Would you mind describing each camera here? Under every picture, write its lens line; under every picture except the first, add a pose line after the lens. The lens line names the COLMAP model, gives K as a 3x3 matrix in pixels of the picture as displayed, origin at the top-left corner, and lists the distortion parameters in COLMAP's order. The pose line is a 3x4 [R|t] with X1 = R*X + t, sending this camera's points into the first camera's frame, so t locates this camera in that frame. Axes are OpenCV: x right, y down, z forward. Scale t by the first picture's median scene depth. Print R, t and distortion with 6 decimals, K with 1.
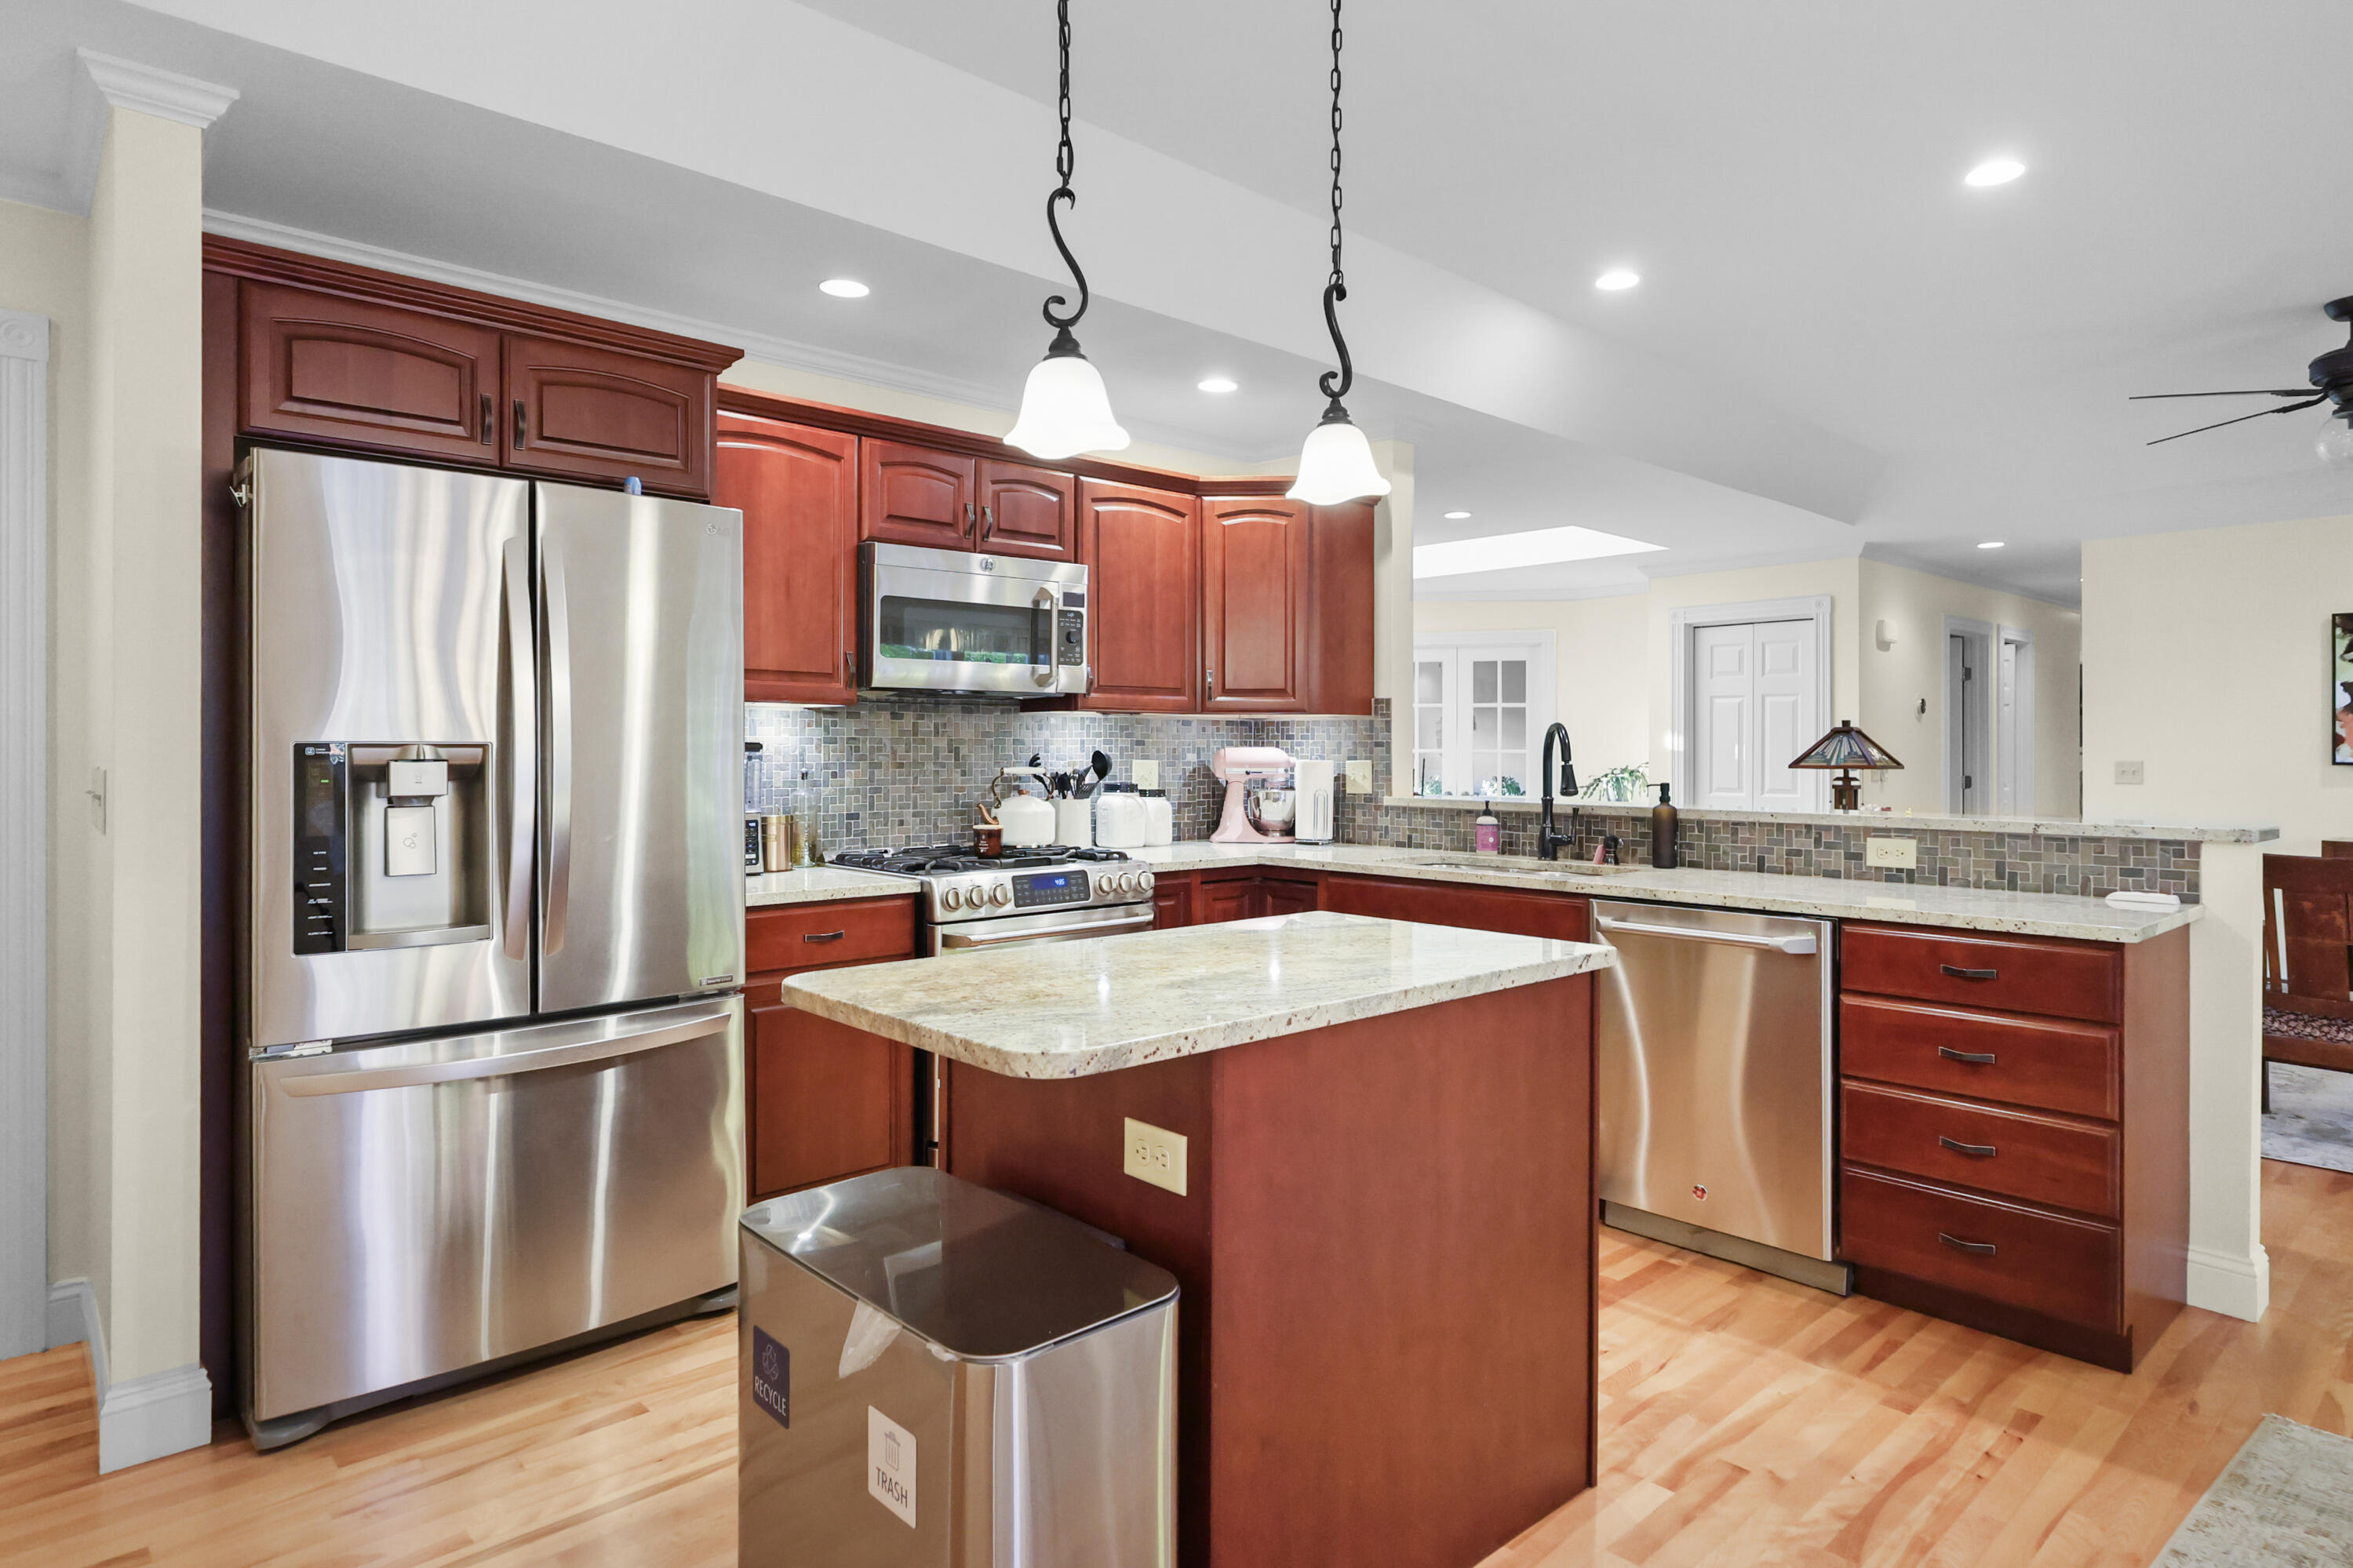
lens RADIAL K [[1285.4, 0, 1185.8], [0, 1285.4, 734.8], [0, 0, 1]] dist [-0.003494, -0.000148]
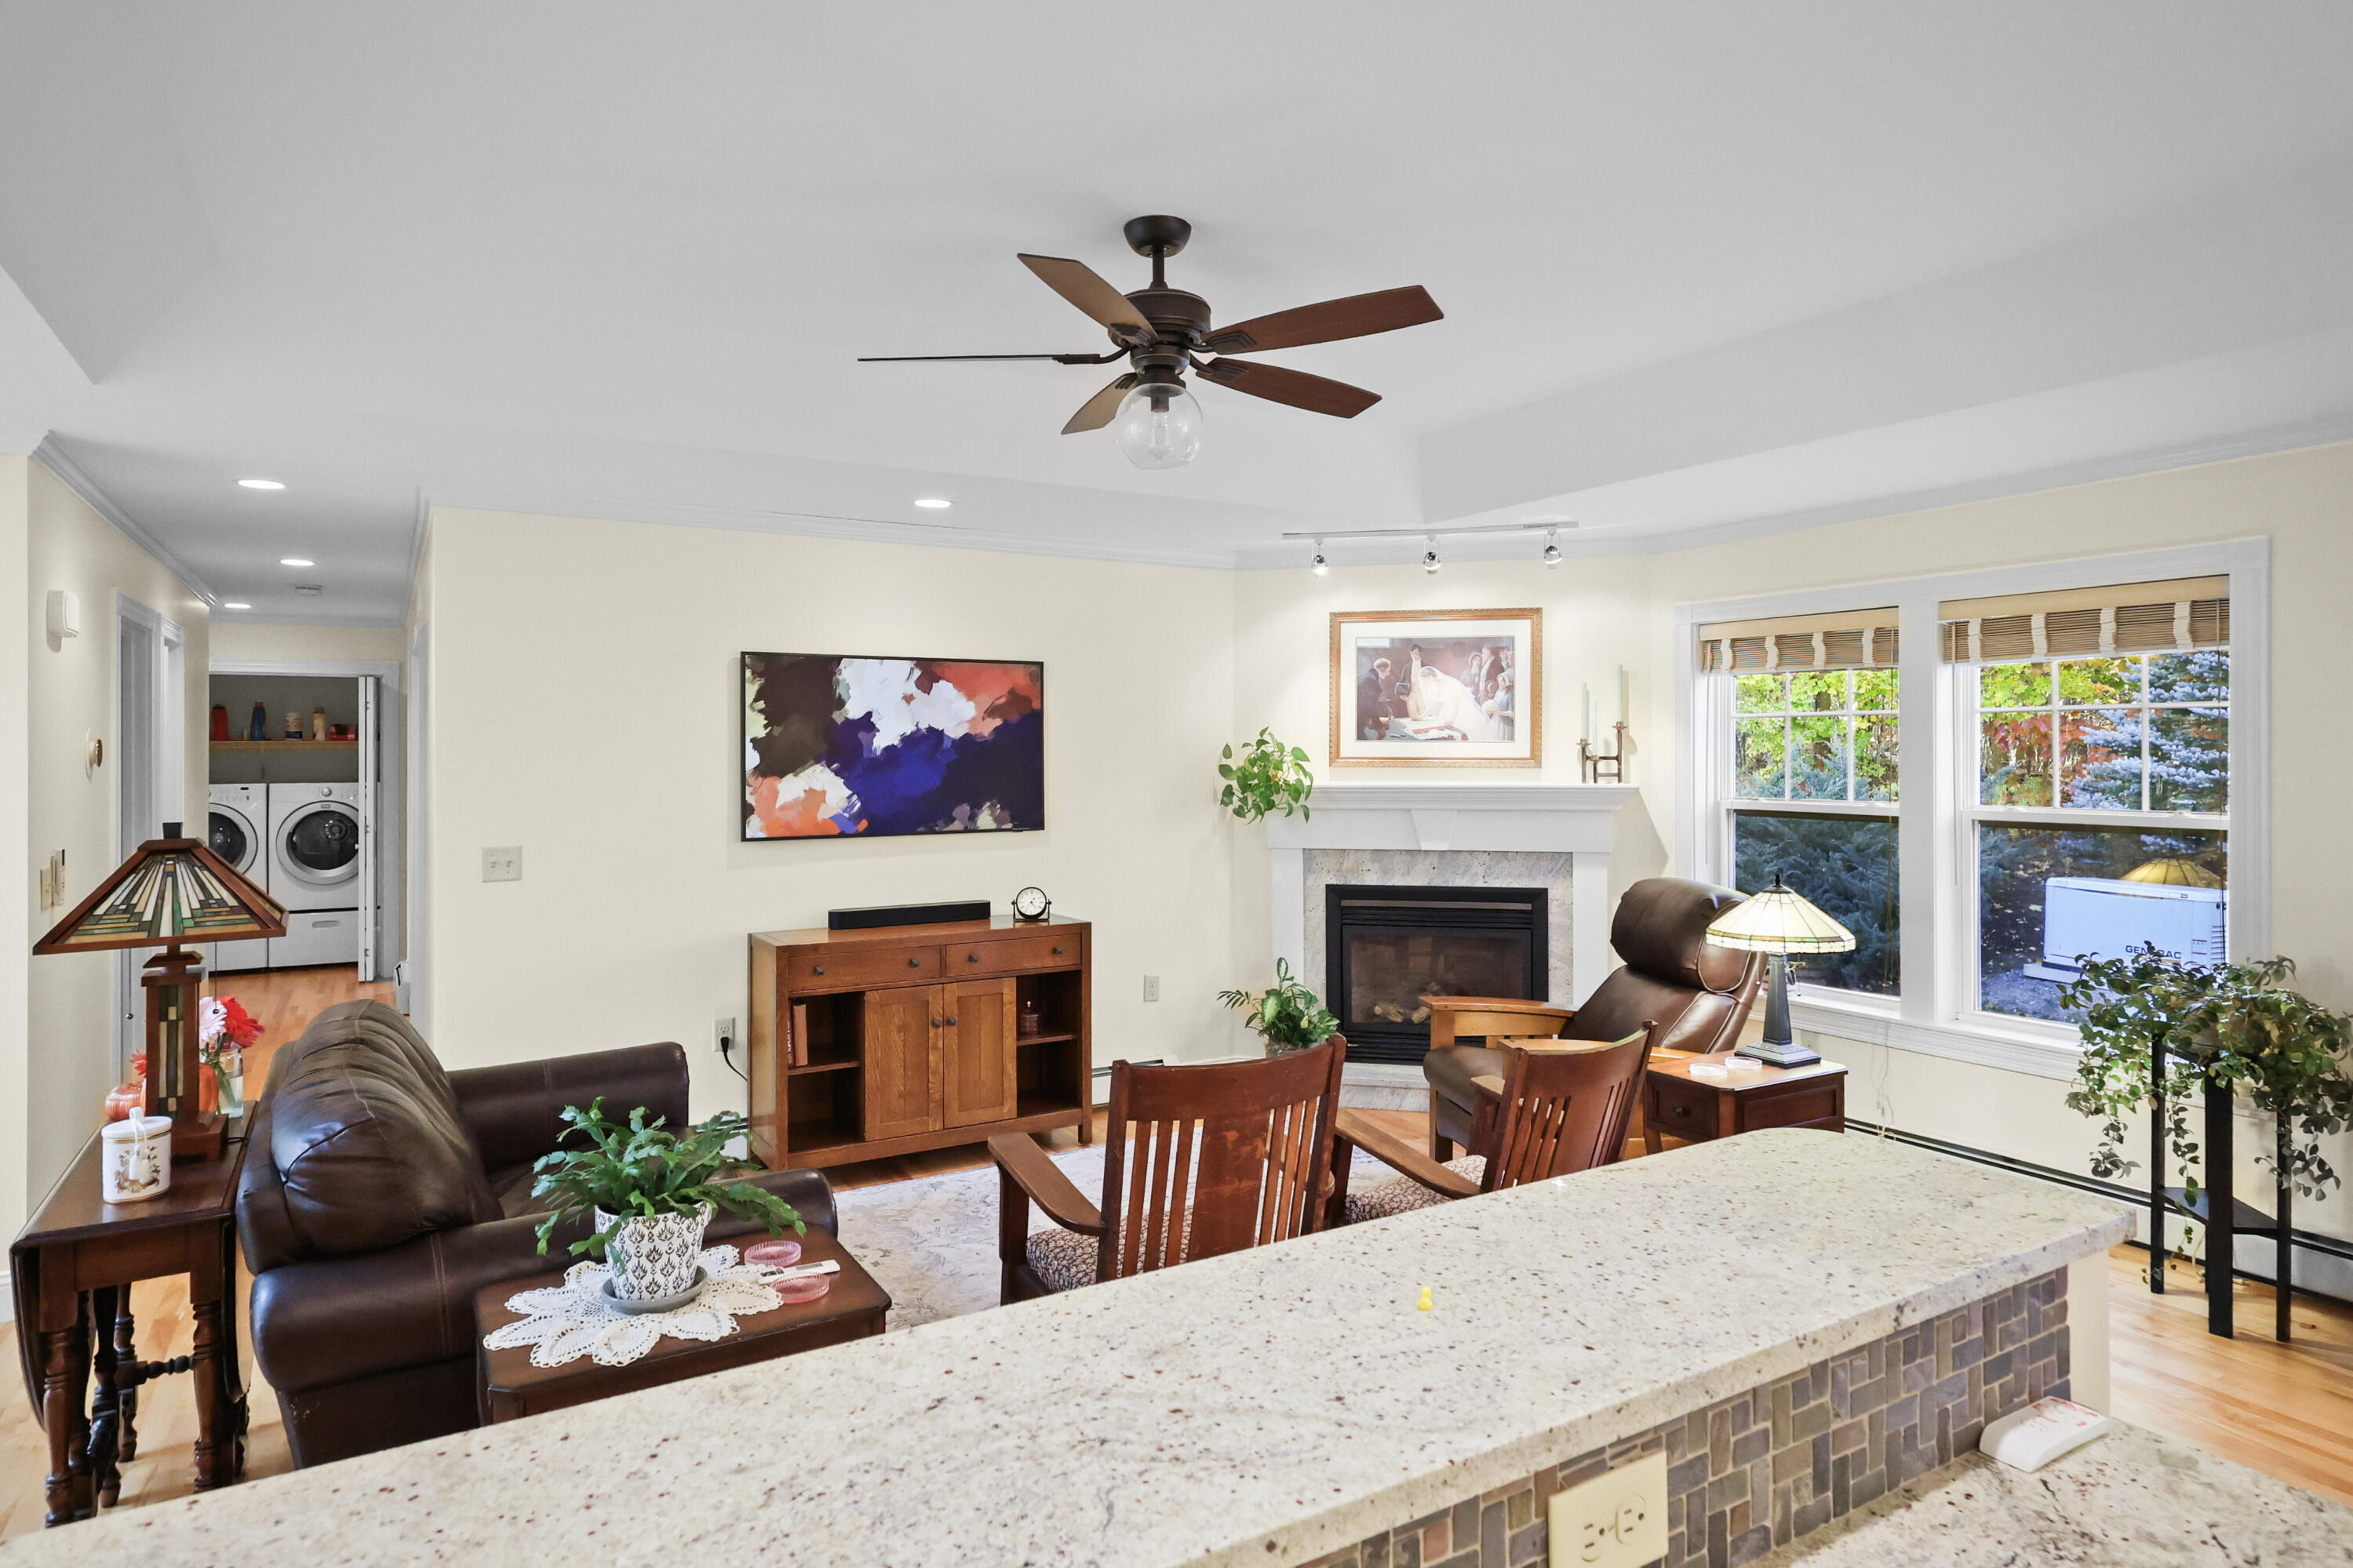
lens RADIAL K [[1343.6, 0, 1172.6], [0, 1343.6, 750.7], [0, 0, 1]] dist [-0.003138, -0.000246]
pose [[0.206806, -0.006928, 0.978357, 0.141539], [-0.005222, 0.999953, 0.008185, -0.041649], [-0.978368, -0.006802, 0.206760, 0.579922]]
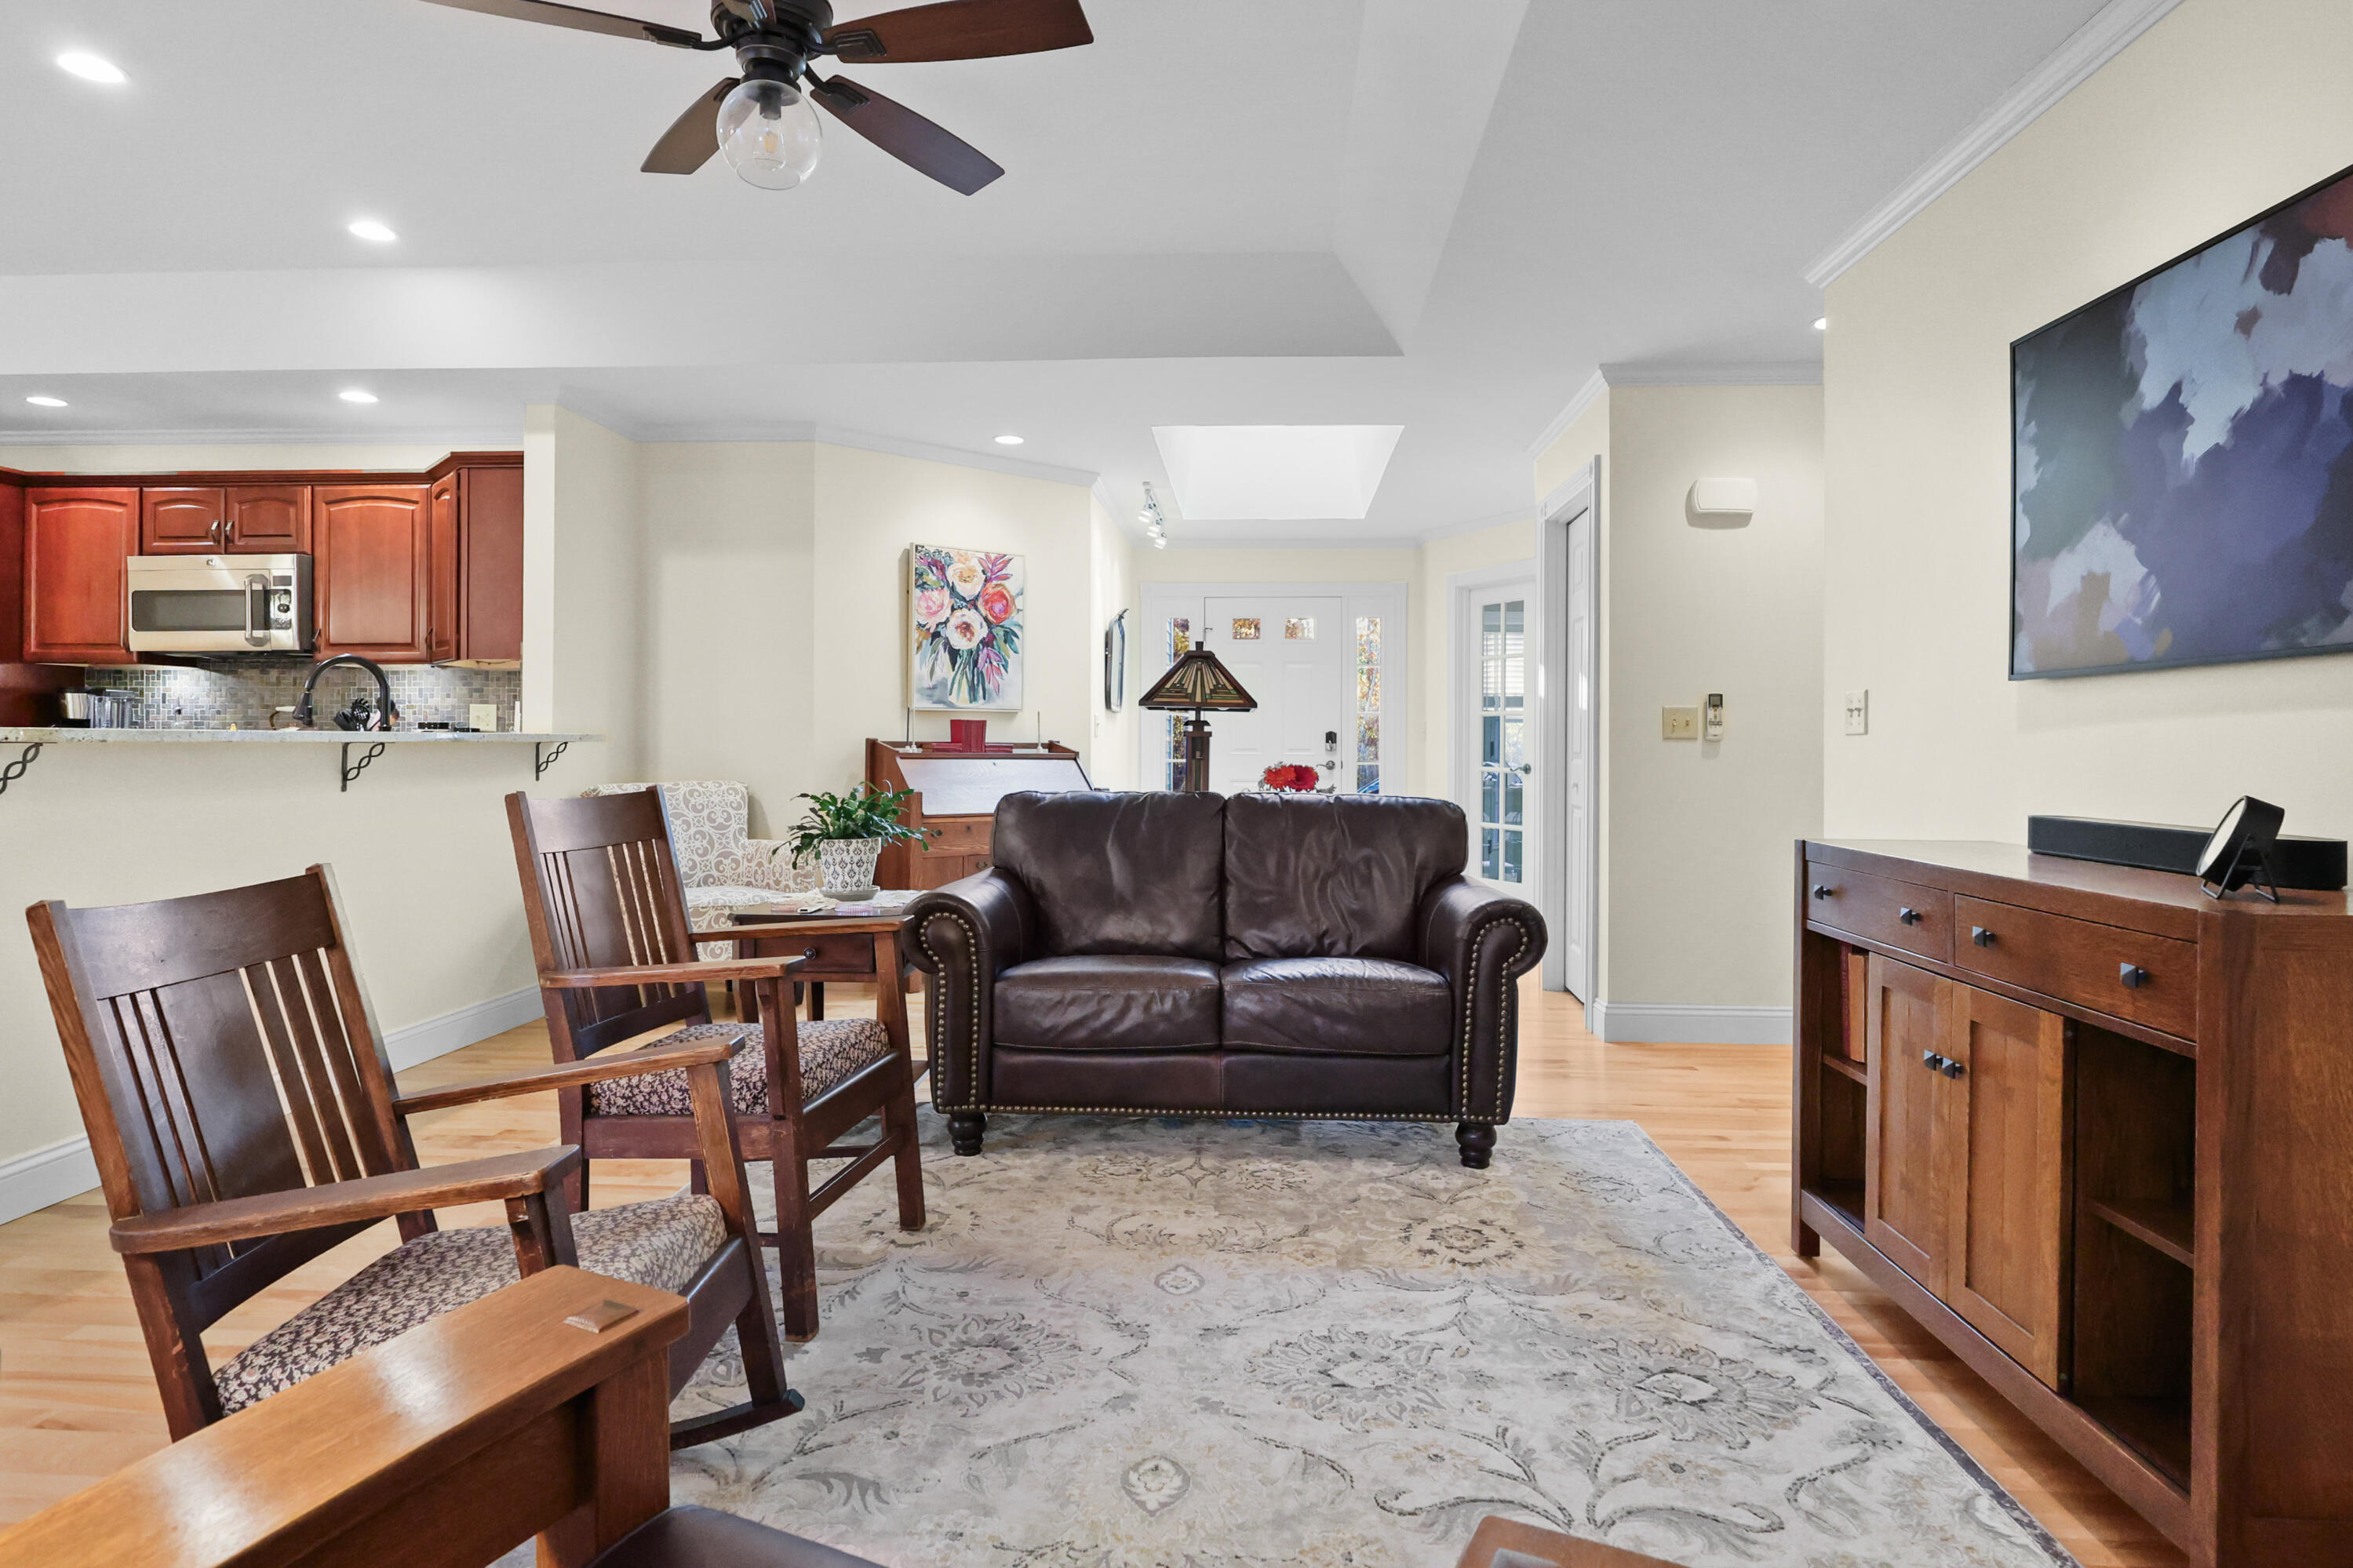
lens RADIAL K [[1343.6, 0, 1172.6], [0, 1343.6, 750.7], [0, 0, 1]] dist [-0.003138, -0.000246]
pose [[0.685360, 0.002794, -0.728199, 1.057512], [0.003009, 0.999973, 0.006669, 0.044893], [0.728199, -0.006761, 0.685333, 0.478081]]
